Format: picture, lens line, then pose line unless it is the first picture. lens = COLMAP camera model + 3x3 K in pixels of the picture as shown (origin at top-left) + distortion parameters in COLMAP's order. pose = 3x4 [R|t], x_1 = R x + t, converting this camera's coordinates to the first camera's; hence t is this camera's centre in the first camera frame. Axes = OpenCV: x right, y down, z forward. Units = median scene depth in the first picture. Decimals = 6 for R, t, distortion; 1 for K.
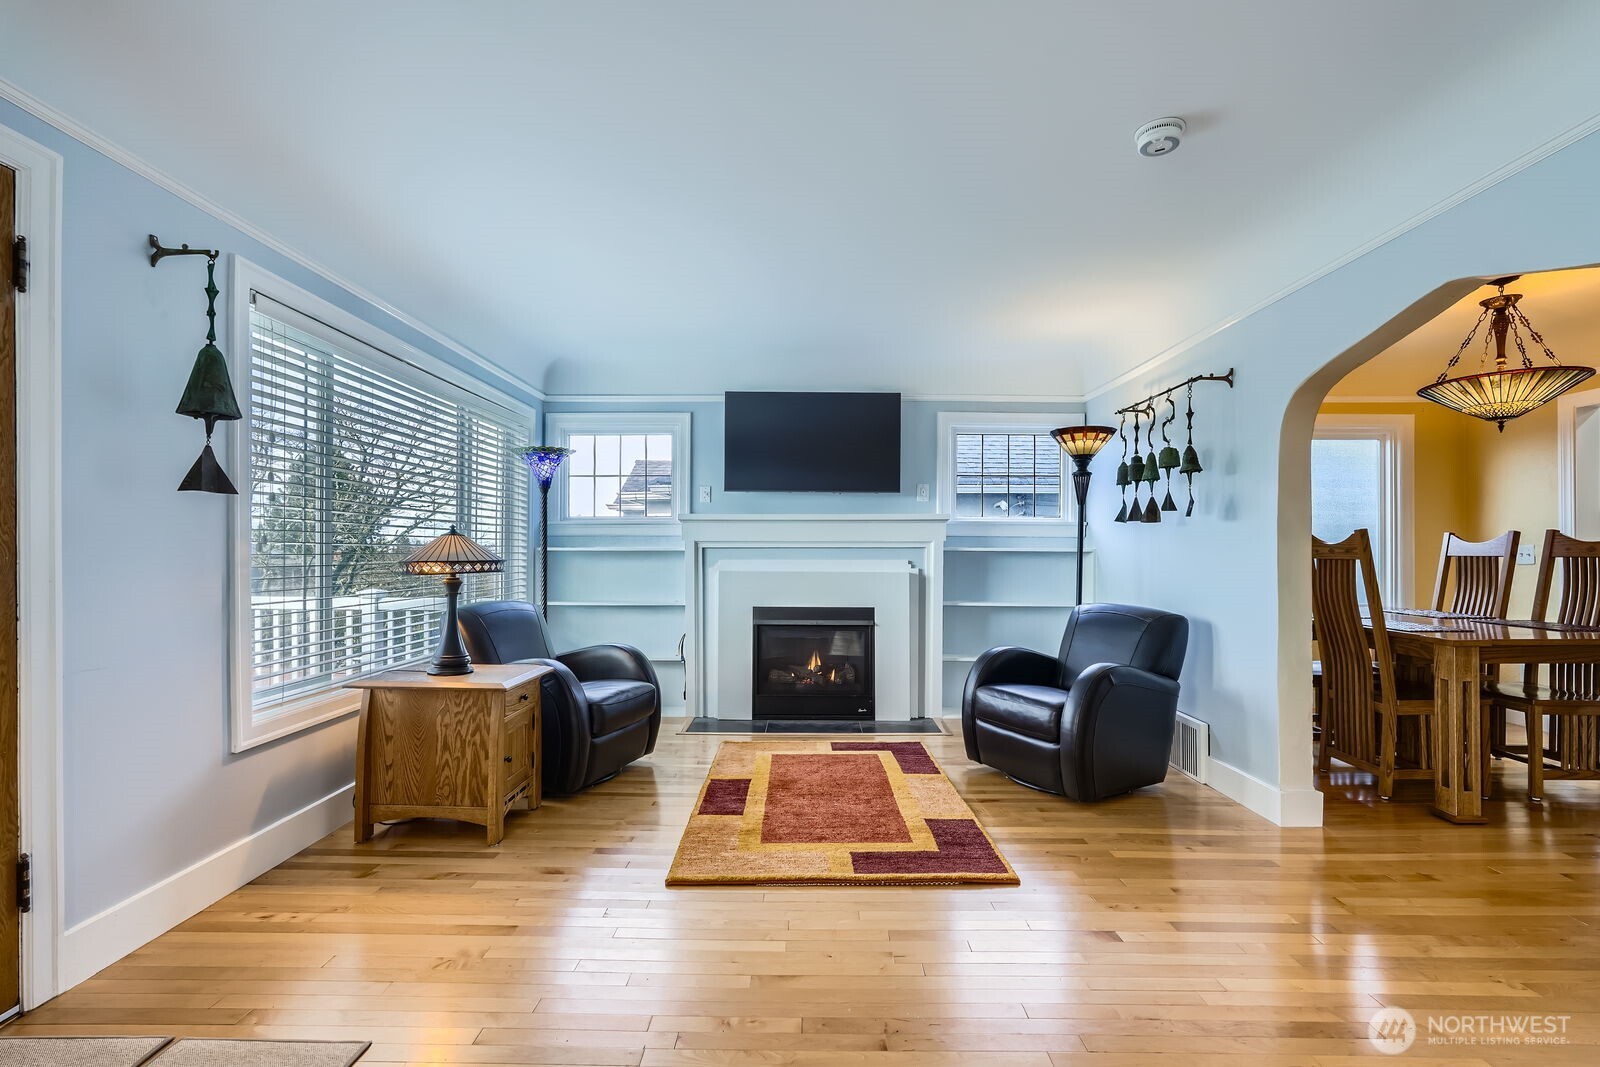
lens RADIAL K [[704.8, 0, 793.8], [0, 704.8, 556.6], [0, 0, 1]] dist [-0.000744, 0.000091]
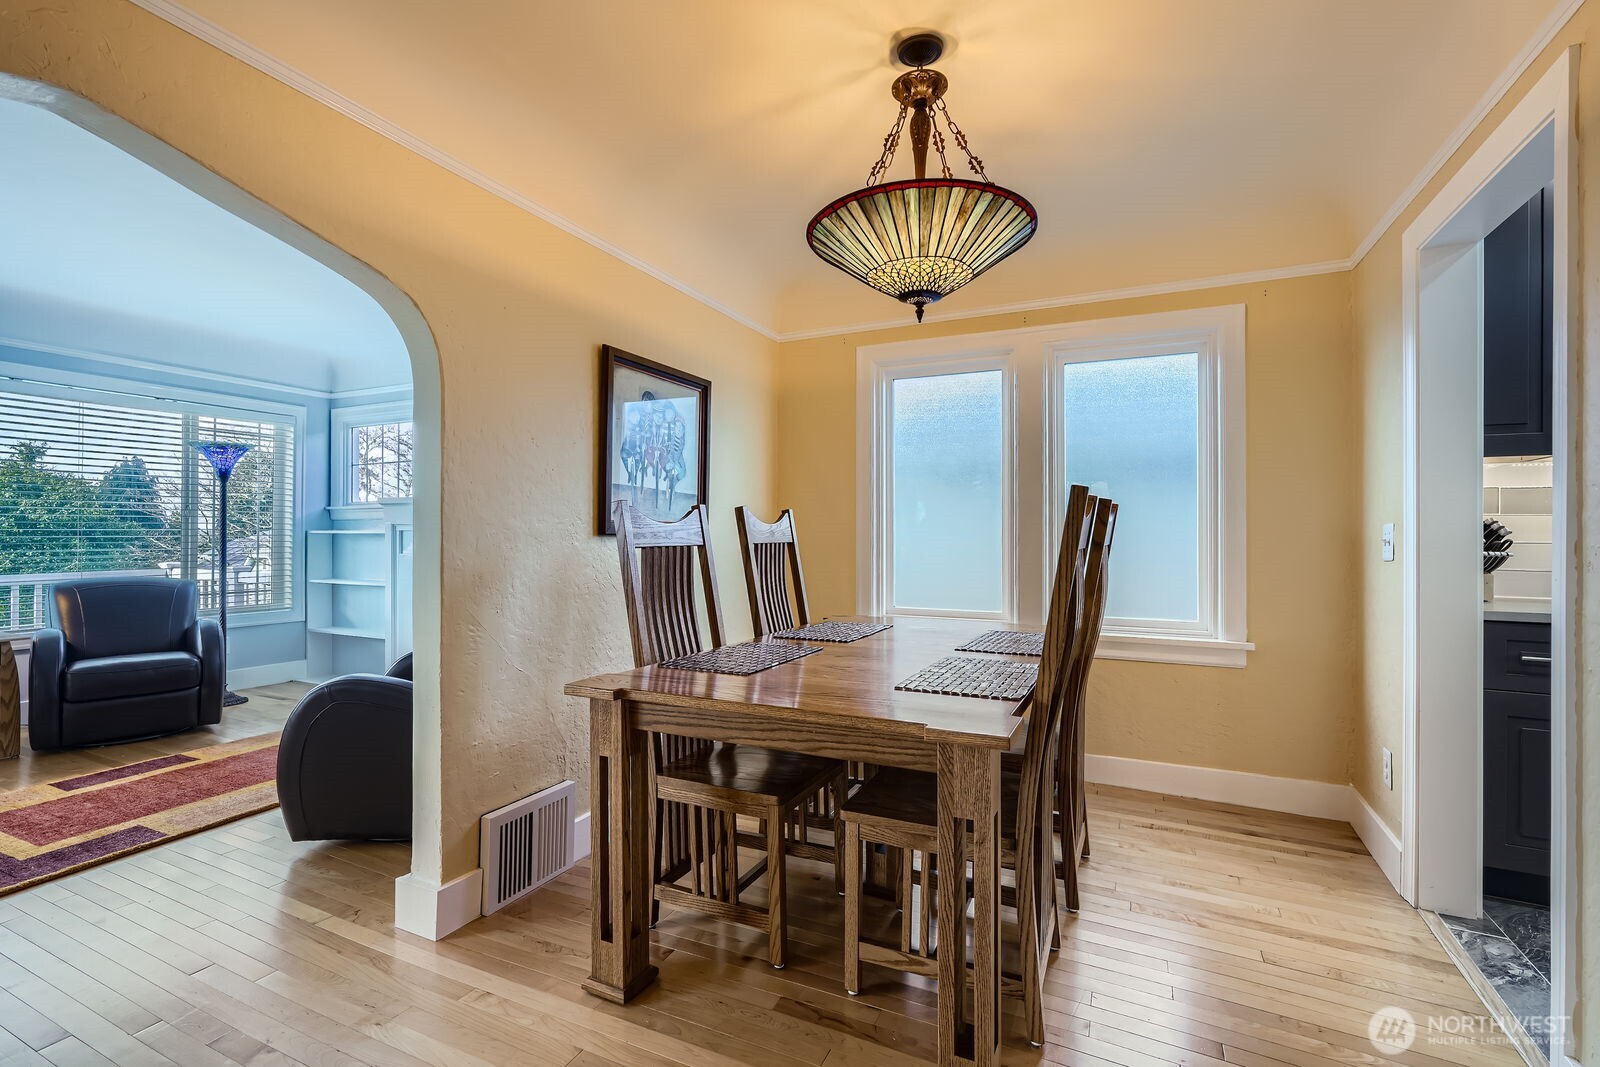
lens RADIAL K [[704.8, 0, 798.4], [0, 704.8, 532.2], [0, 0, 1]] dist [-0.000744, 0.000091]
pose [[0.906342, -0.000082, -0.422546, 0.823159], [-0.005442, 0.999915, -0.011868, -0.000938], [0.422511, 0.013056, 0.906264, 0.323675]]
